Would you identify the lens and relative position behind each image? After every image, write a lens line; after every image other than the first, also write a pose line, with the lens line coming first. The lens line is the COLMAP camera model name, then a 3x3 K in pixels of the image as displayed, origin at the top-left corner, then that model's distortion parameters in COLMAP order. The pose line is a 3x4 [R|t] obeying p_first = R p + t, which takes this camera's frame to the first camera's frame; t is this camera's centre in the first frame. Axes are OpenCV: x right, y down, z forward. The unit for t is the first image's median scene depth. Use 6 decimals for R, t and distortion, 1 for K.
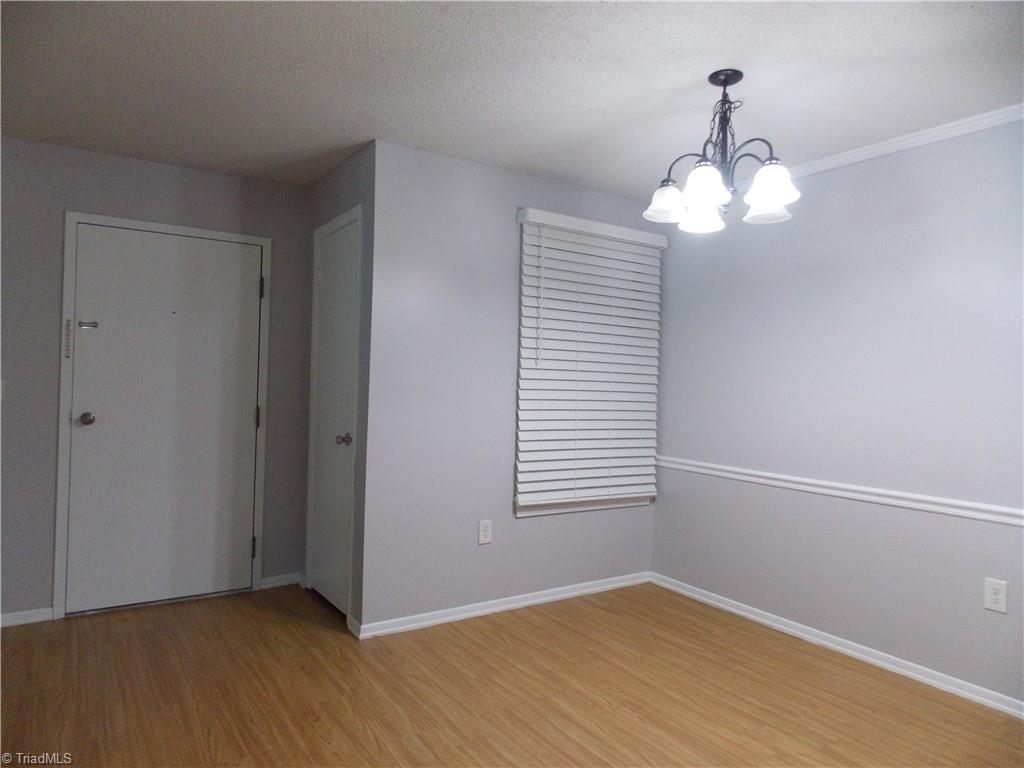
lens RADIAL K [[688.2, 0, 512.9], [0, 688.2, 384.7], [0, 0, 1]] dist [0.025034, -0.016946]
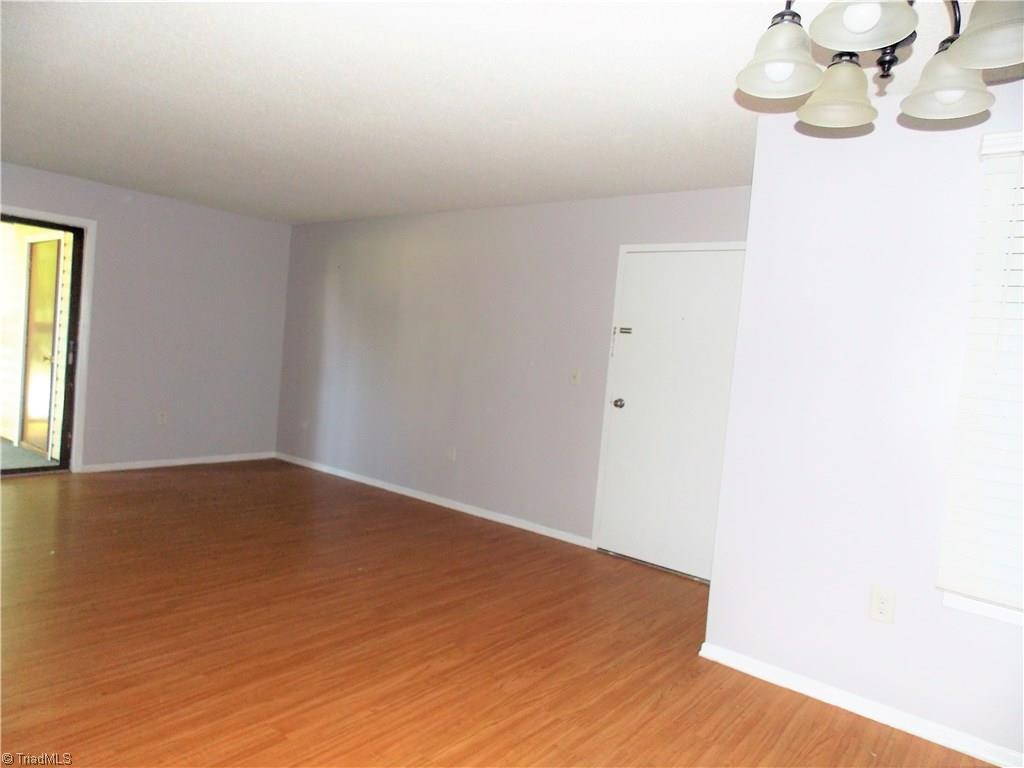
lens RADIAL K [[688.2, 0, 513.4], [0, 688.2, 376.6], [0, 0, 1]] dist [0.025034, -0.016946]
pose [[0.296368, 0.032964, -0.954505, 0.692658], [-0.081108, 0.996663, 0.009236, 0.005609], [0.951624, 0.074681, 0.298053, 0.532133]]
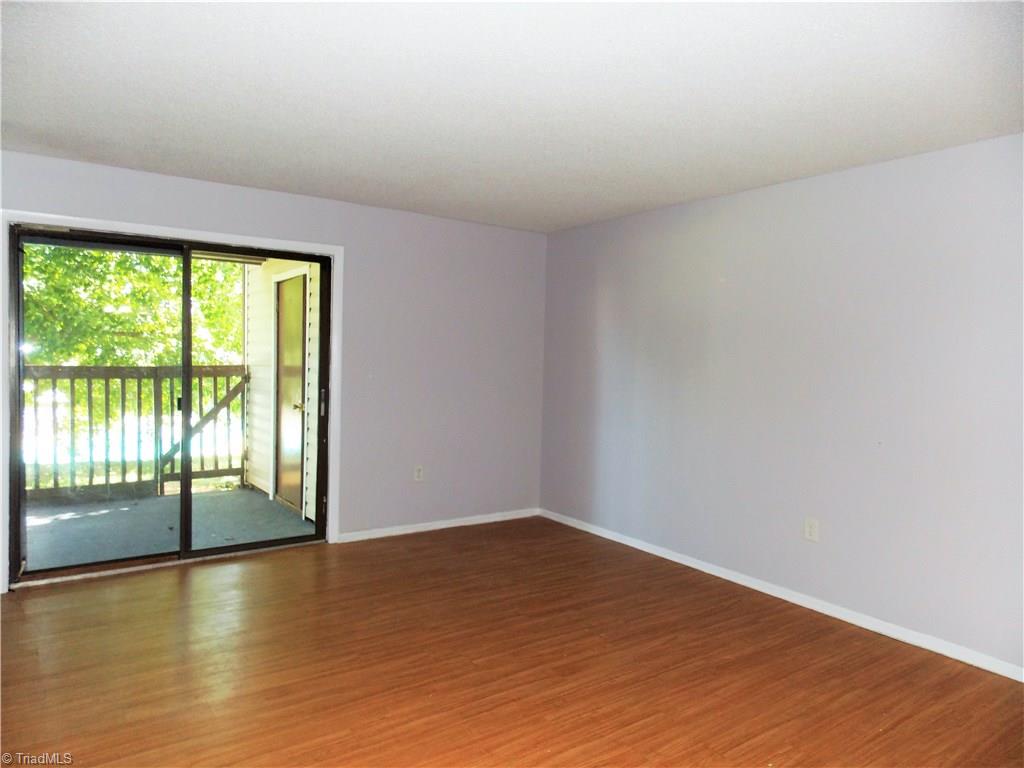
lens RADIAL K [[688.2, 0, 511.8], [0, 688.2, 377.1], [0, 0, 1]] dist [0.025034, -0.016946]
pose [[0.014891, 0.002762, -0.999885, 0.114647], [-0.032172, 0.999480, 0.002281, -0.022469], [0.999371, 0.032134, 0.014972, 0.348864]]
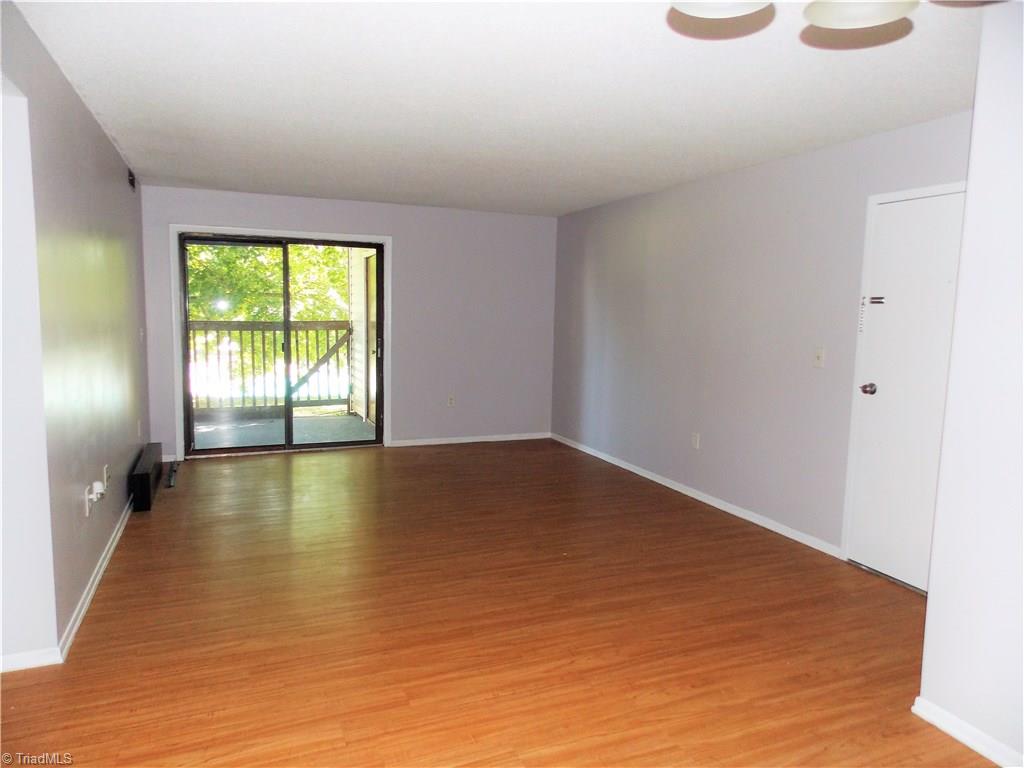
lens RADIAL K [[688.2, 0, 509.5], [0, 688.2, 378.4], [0, 0, 1]] dist [0.025034, -0.016946]
pose [[-0.197479, 0.069344, -0.977851, 0.676903], [-0.034564, 0.996382, 0.077638, -0.037759], [0.979698, 0.049130, -0.194368, 0.828982]]
